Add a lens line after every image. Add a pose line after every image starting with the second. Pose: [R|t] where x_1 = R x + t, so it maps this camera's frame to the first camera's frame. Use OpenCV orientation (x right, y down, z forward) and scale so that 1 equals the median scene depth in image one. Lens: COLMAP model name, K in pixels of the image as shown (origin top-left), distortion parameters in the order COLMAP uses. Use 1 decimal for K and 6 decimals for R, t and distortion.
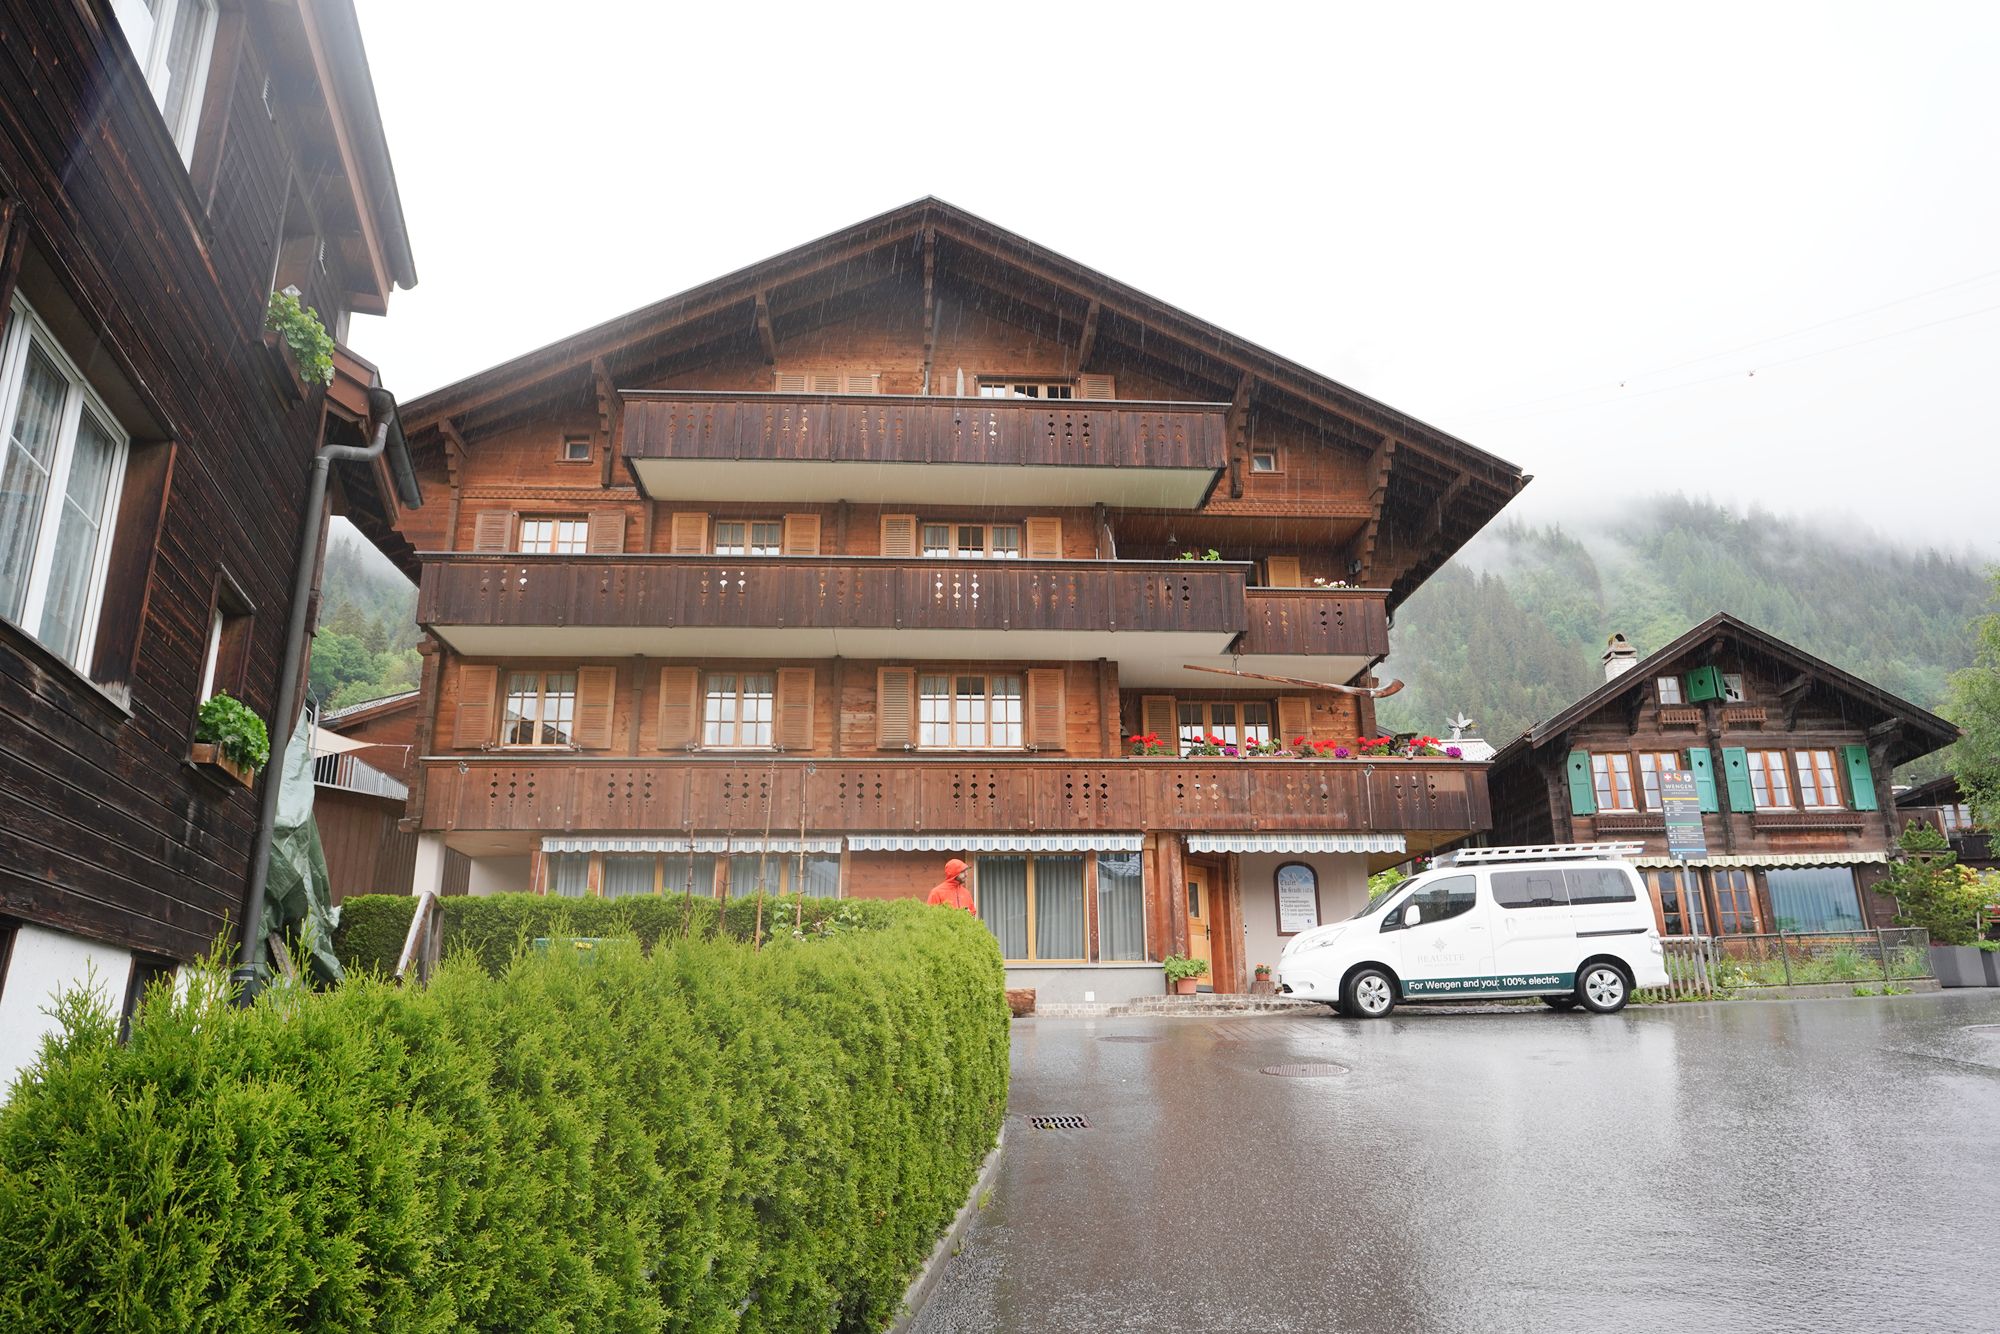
lens RADIAL K [[1310.8, 0, 998.7], [0, 1310.8, 669.2], [0, 0, 1]] dist [-0.027068, 0.025749]
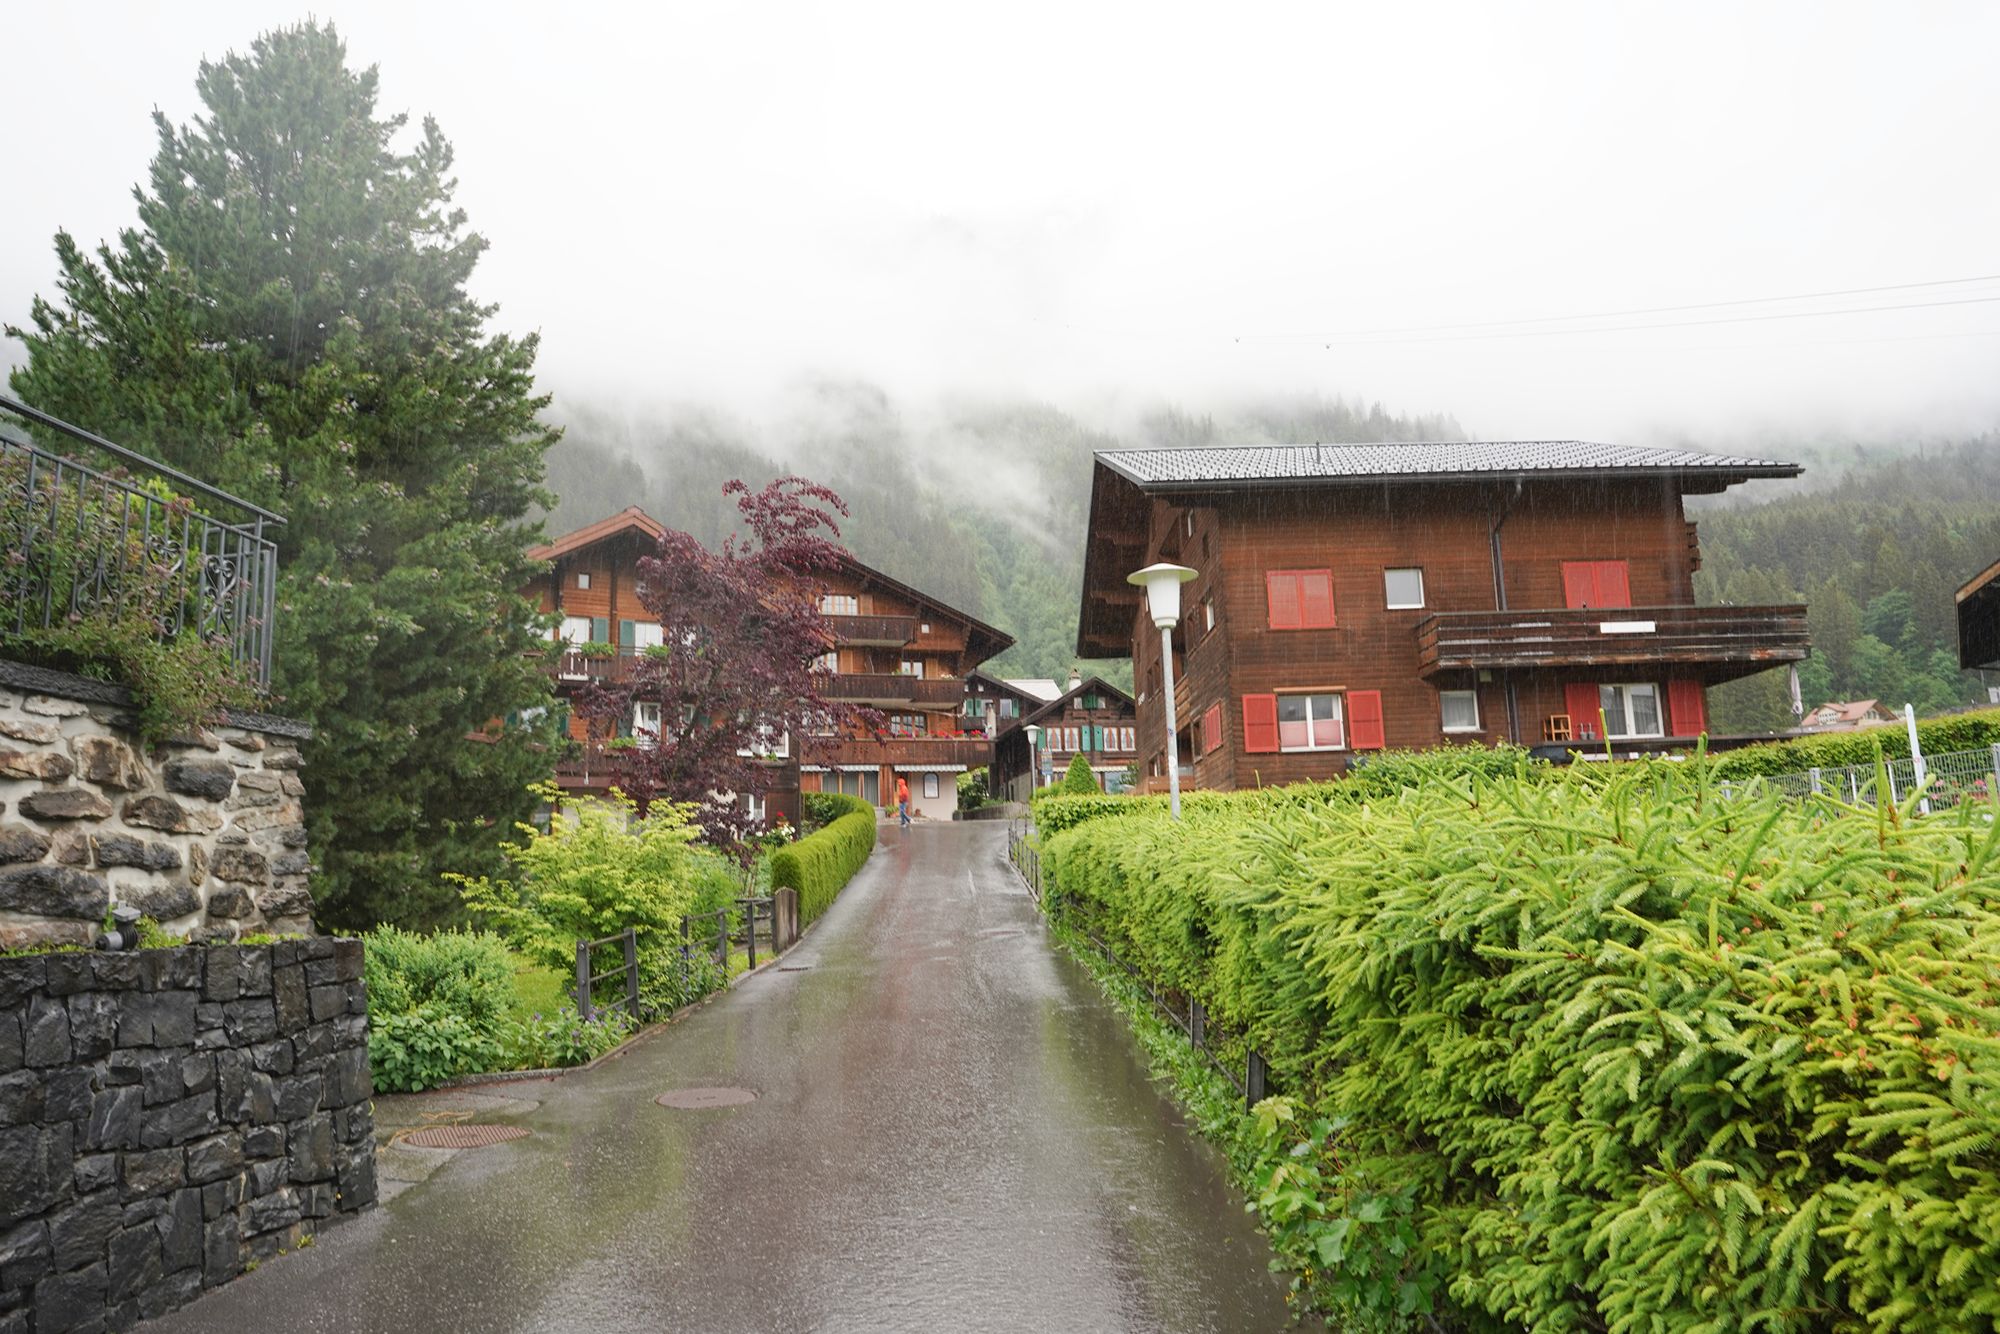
lens RADIAL K [[1310.8, 0, 998.7], [0, 1310.8, 669.2], [0, 0, 1]] dist [-0.027068, 0.025749]
pose [[0.970234, 0.013480, 0.241795, -0.274356], [-0.040600, 0.993372, 0.107531, -0.332674], [-0.238743, -0.114147, 0.964351, -1.501012]]
